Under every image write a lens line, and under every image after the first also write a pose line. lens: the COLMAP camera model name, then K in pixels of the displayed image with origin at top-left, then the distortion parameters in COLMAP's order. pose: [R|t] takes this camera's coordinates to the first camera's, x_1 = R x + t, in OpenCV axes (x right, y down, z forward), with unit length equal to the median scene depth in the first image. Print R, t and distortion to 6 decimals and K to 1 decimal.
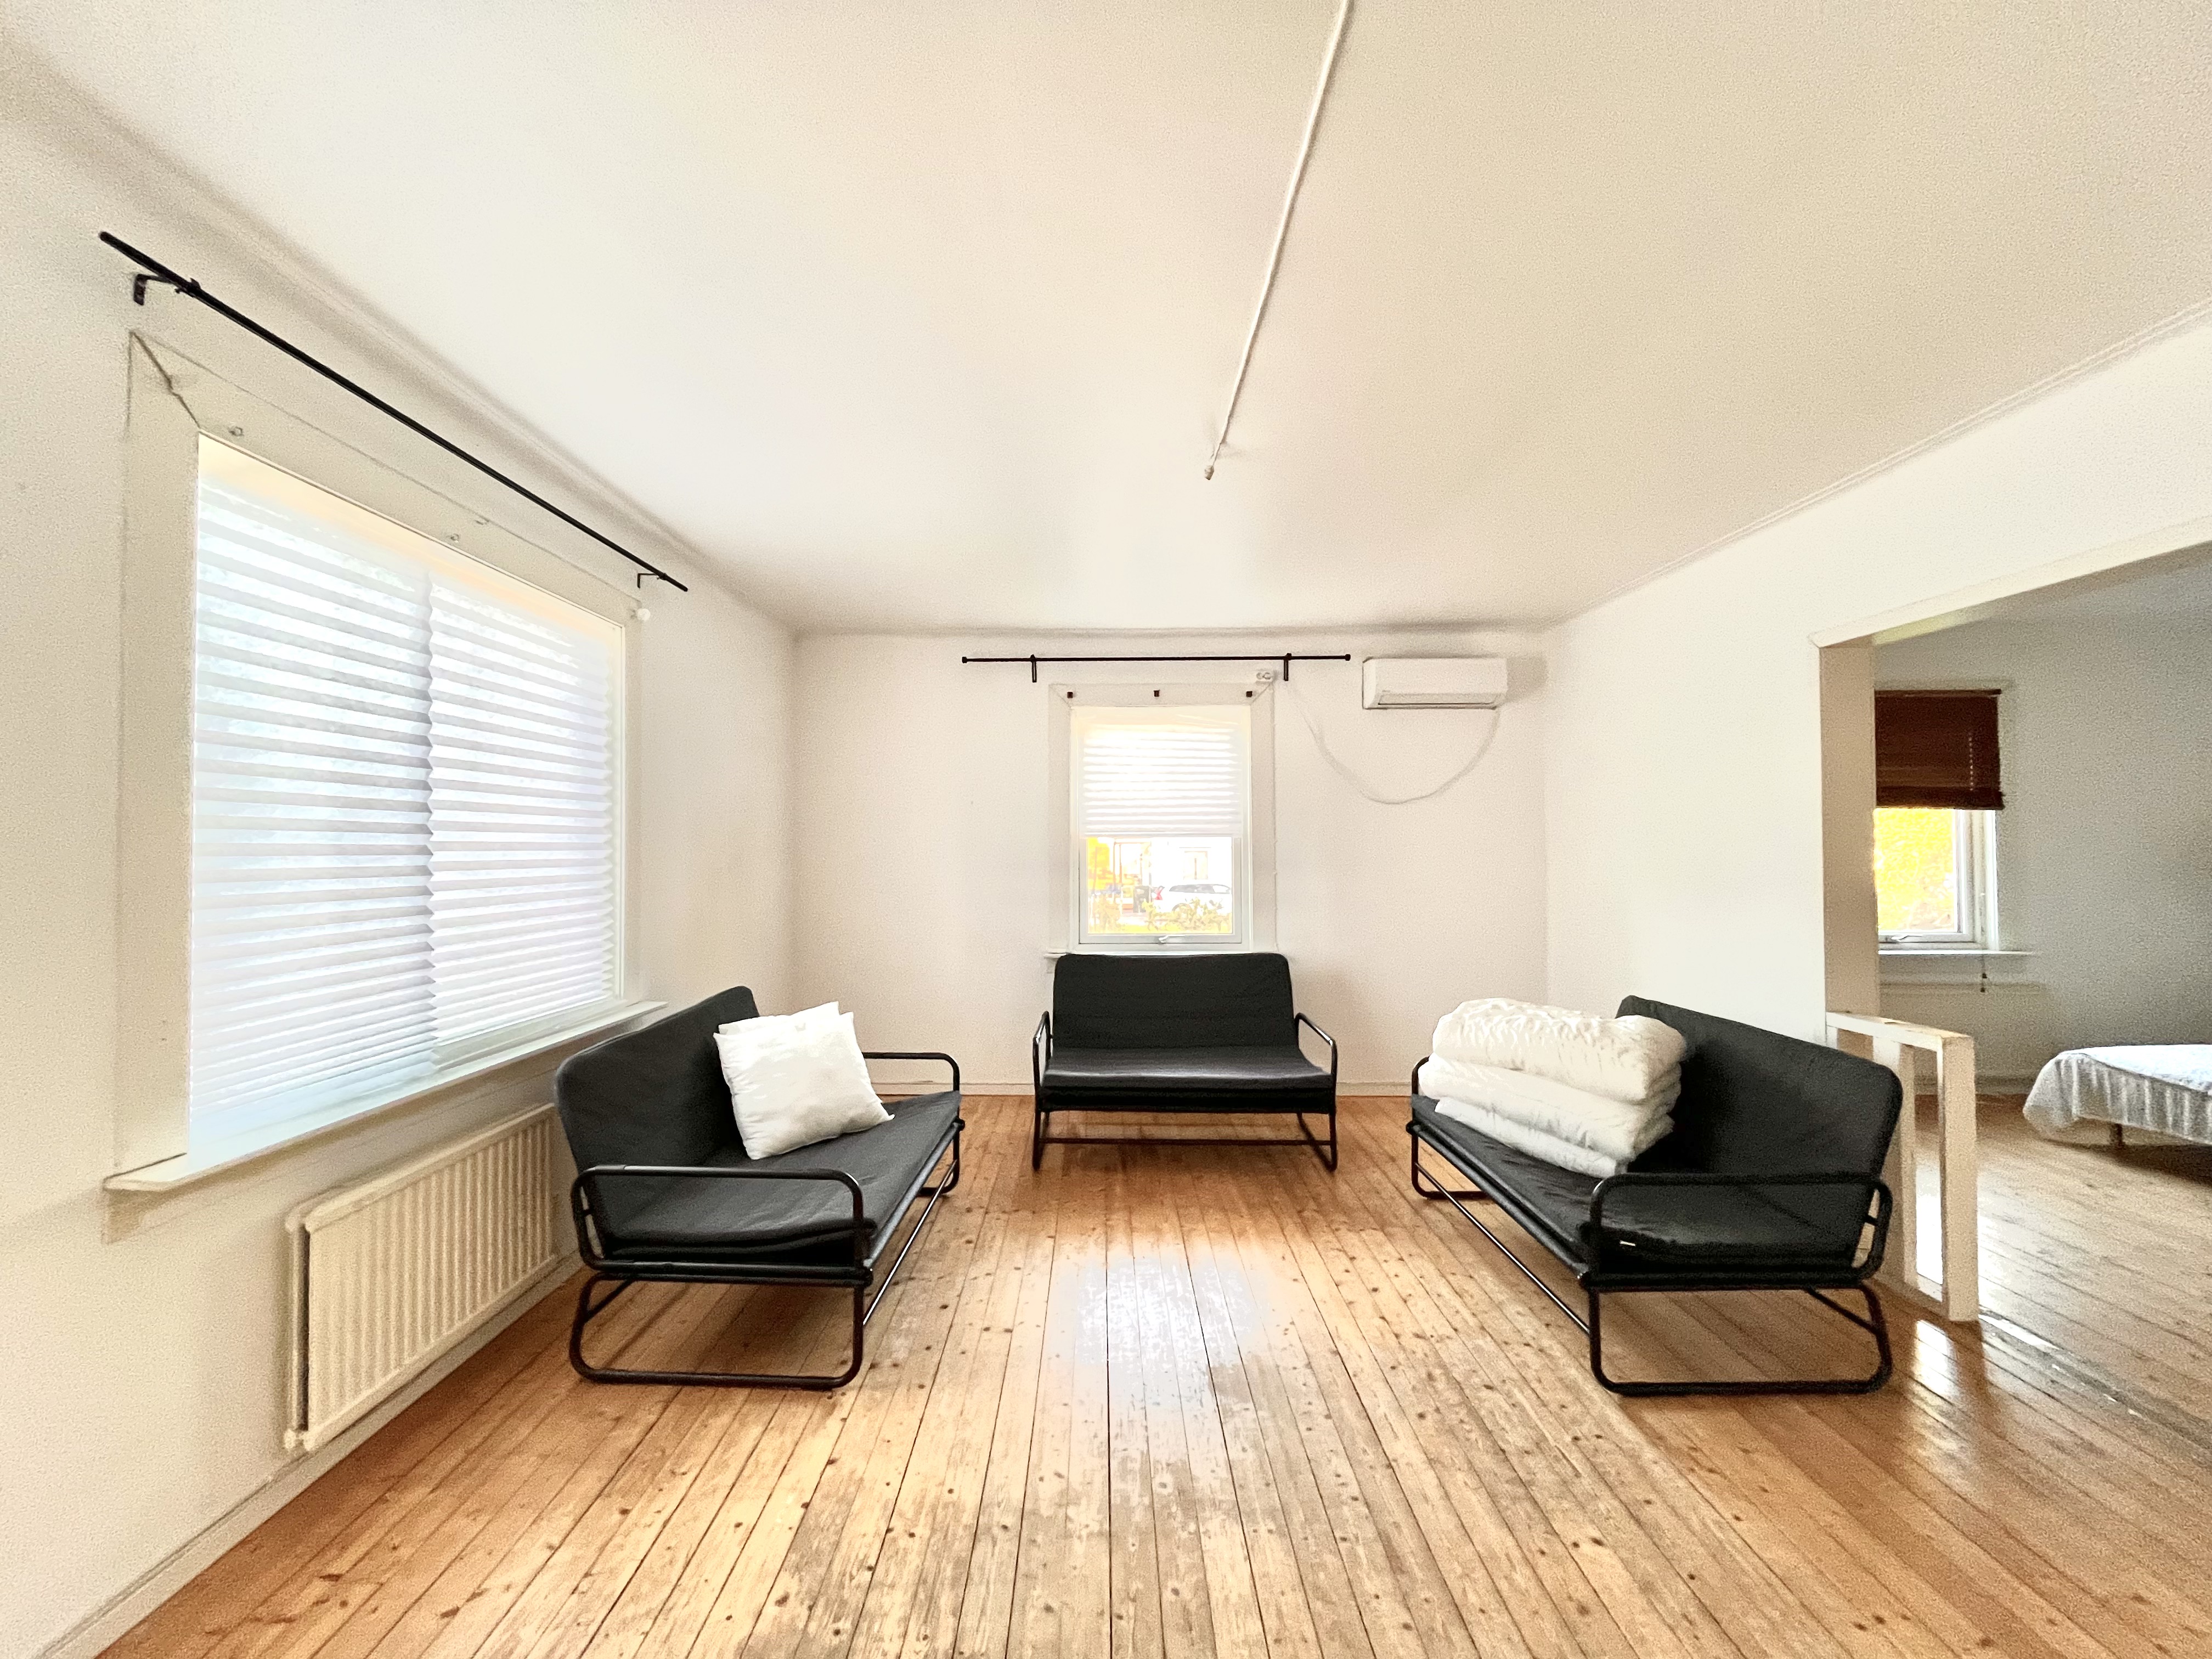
lens RADIAL K [[896.9, 0, 1101.0], [0, 896.9, 822.3], [0, 0, 1]] dist [0.001474, -0.000125]
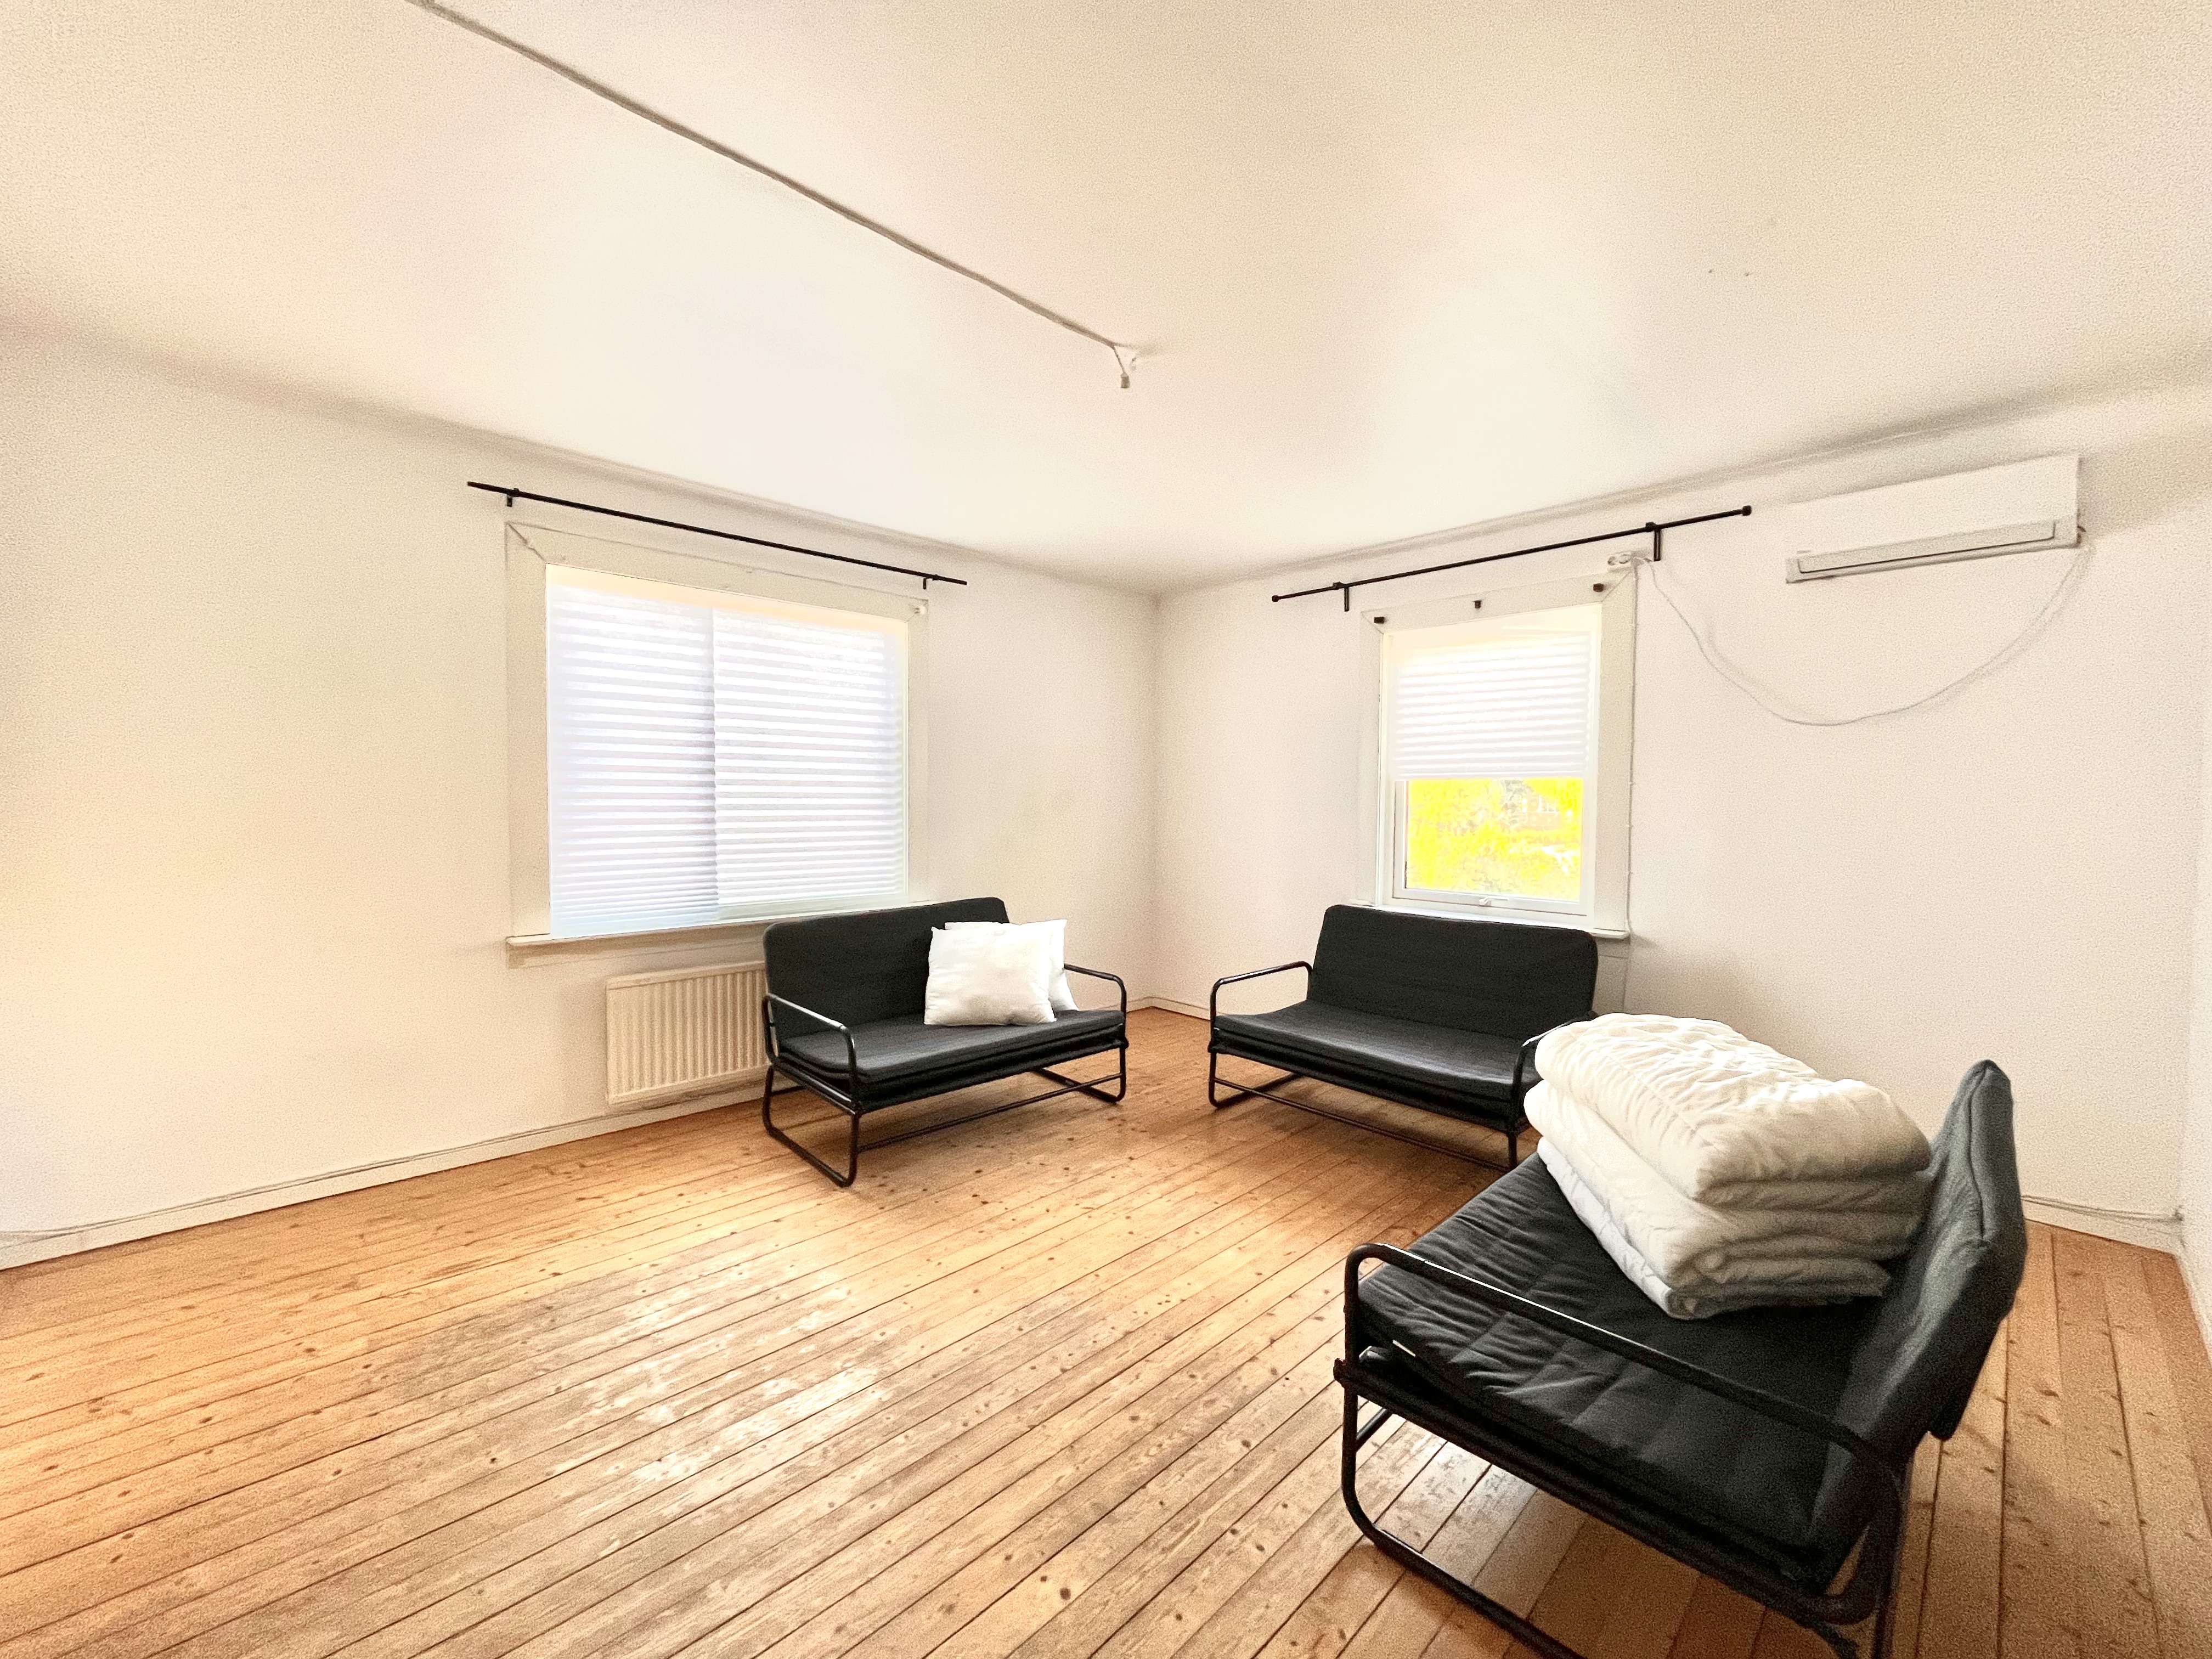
lens RADIAL K [[896.9, 0, 1093.0], [0, 896.9, 821.9], [0, 0, 1]] dist [0.001474, -0.000125]
pose [[0.698741, 0.030356, -0.714730, 0.637670], [0.009991, 0.998588, 0.052180, 0.015039], [0.715305, -0.043601, 0.697451, 0.251572]]
